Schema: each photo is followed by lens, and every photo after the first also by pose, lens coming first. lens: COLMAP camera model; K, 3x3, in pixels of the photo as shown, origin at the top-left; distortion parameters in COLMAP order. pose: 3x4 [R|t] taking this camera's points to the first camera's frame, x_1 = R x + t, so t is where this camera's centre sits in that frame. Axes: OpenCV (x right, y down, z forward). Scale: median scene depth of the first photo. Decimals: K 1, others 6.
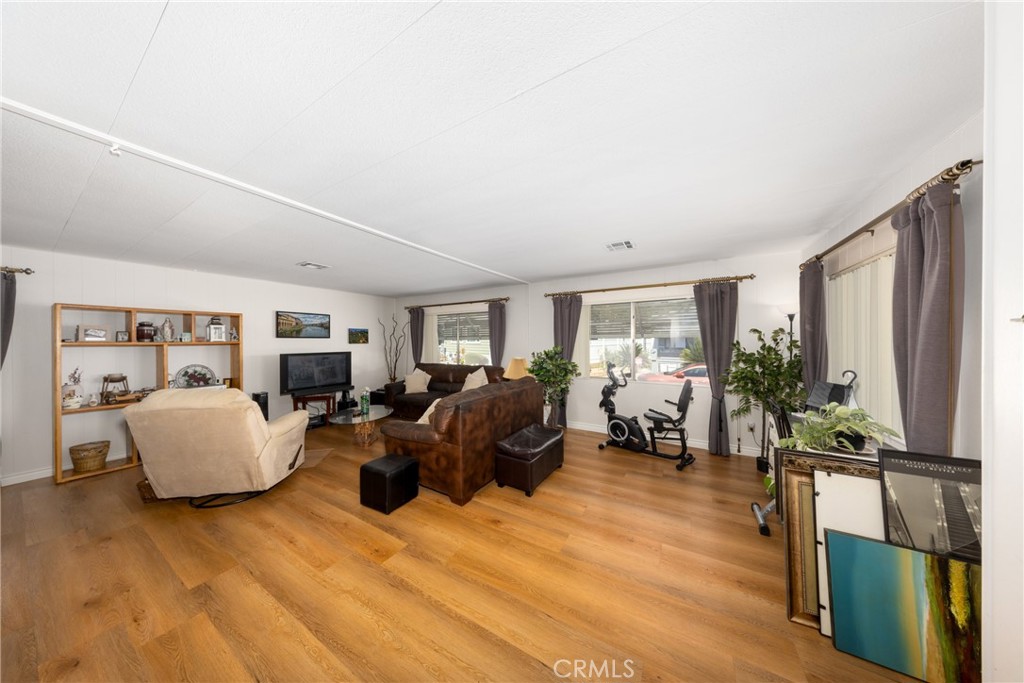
lens RADIAL K [[302.5, 0, 527.4], [0, 302.5, 336.8], [0, 0, 1]] dist [0.000115, 0.000091]
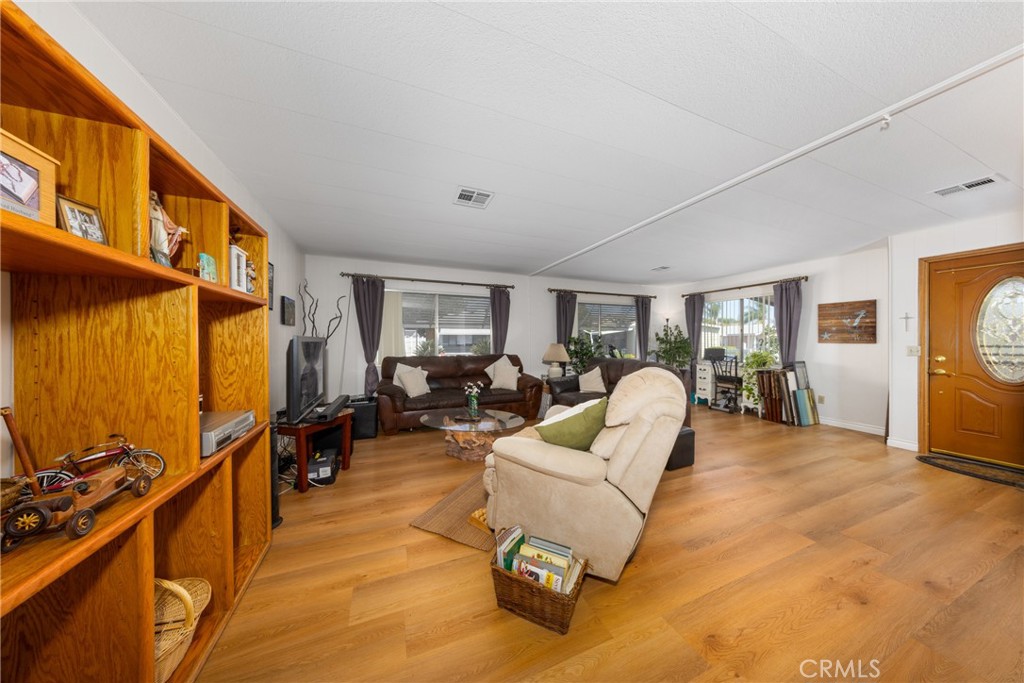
lens RADIAL K [[302.5, 0, 510.9], [0, 302.5, 339.1], [0, 0, 1]] dist [0.000115, 0.000091]
pose [[0.603406, 0.011639, 0.797349, -1.147794], [-0.011156, 0.999919, -0.006154, 0.071378], [-0.797356, -0.005182, 0.603487, 0.538910]]
